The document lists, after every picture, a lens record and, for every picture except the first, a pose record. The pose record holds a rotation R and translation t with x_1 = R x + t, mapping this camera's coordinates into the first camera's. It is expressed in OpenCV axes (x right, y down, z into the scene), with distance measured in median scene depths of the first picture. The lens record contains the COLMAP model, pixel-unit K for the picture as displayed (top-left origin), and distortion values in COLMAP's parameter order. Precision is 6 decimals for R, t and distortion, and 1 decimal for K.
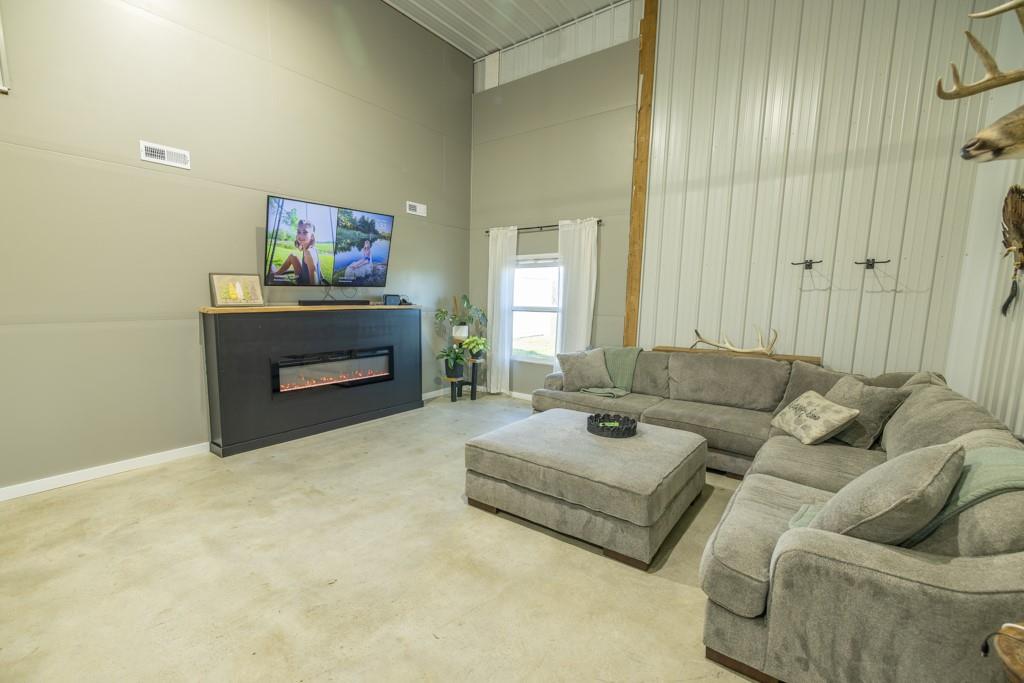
lens RADIAL K [[448.2, 0, 485.9], [0, 448.2, 356.7], [0, 0, 1]] dist [0.001566, 0.000236]
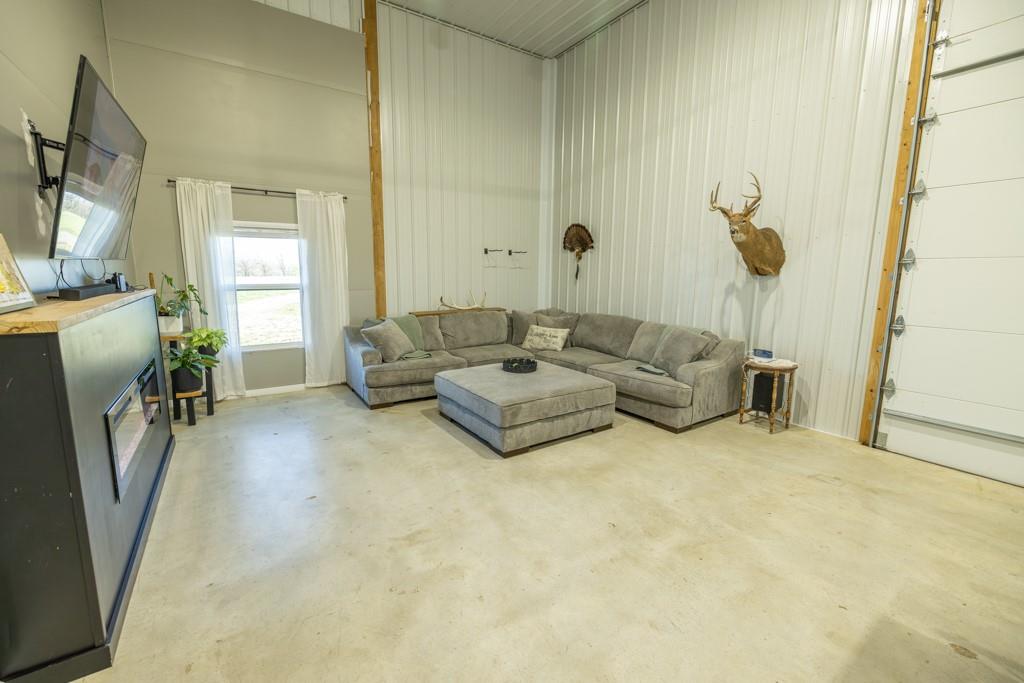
lens RADIAL K [[422.8, 0, 505.1], [0, 422.8, 337.9], [0, 0, 1]] dist [-0.001551, 0.000123]
pose [[0.322623, -0.157035, 0.933410, -0.791756], [0.125445, 0.984536, 0.122277, -0.082489], [-0.938178, 0.077642, 0.337334, 0.489229]]
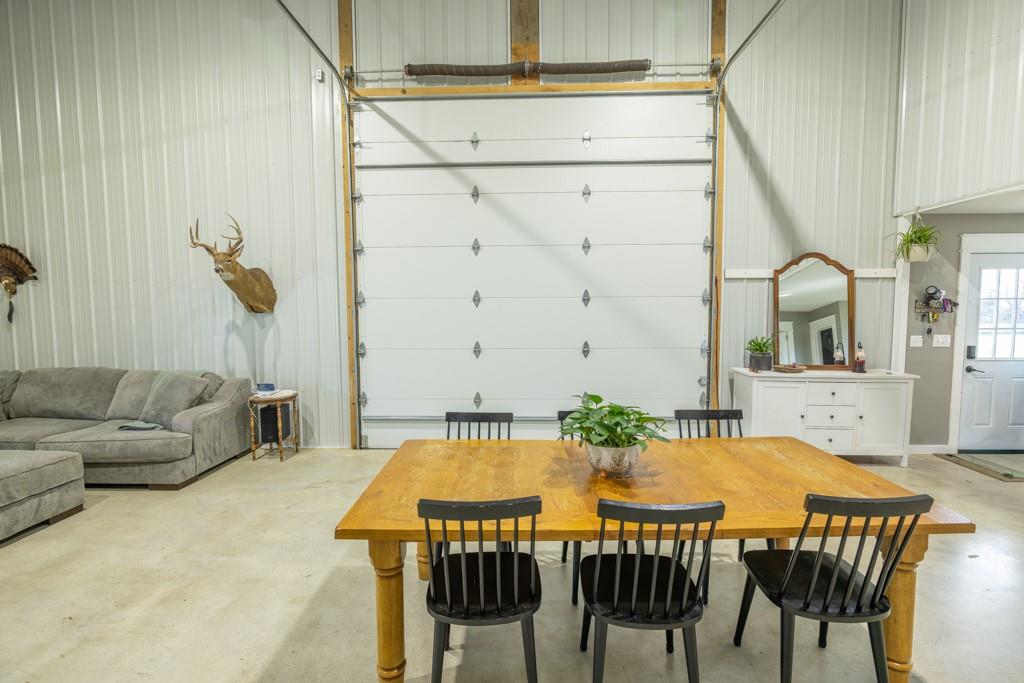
lens RADIAL K [[467.3, 0, 512.0], [0, 467.3, 341.5], [0, 0, 1]] dist [-0.000793, -0.000445]
pose [[-0.585170, -0.066924, 0.808144, -0.950055], [0.106931, 0.981518, 0.158710, -0.075560], [-0.803830, 0.179288, -0.567198, 0.399986]]
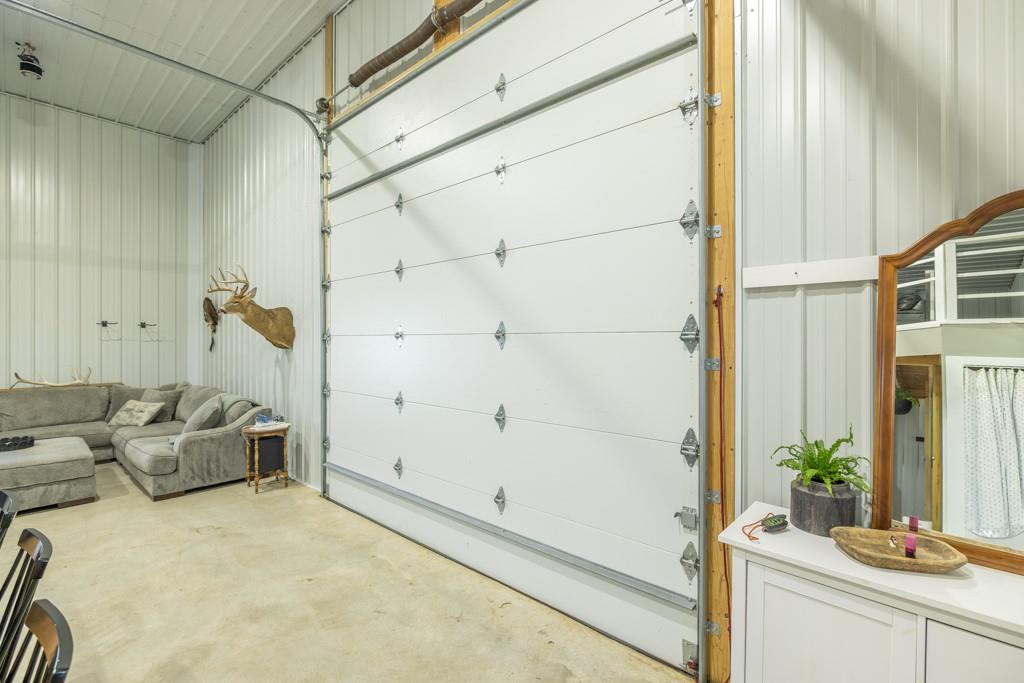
lens RADIAL K [[454.1, 0, 512.0], [0, 454.1, 341.5], [0, 0, 1]] dist [-0.003003, -0.000109]
pose [[0.065999, -0.016638, 0.997681, -0.805998], [0.134203, 0.990924, 0.007648, 0.033514], [-0.988754, 0.133387, 0.067633, -0.522171]]
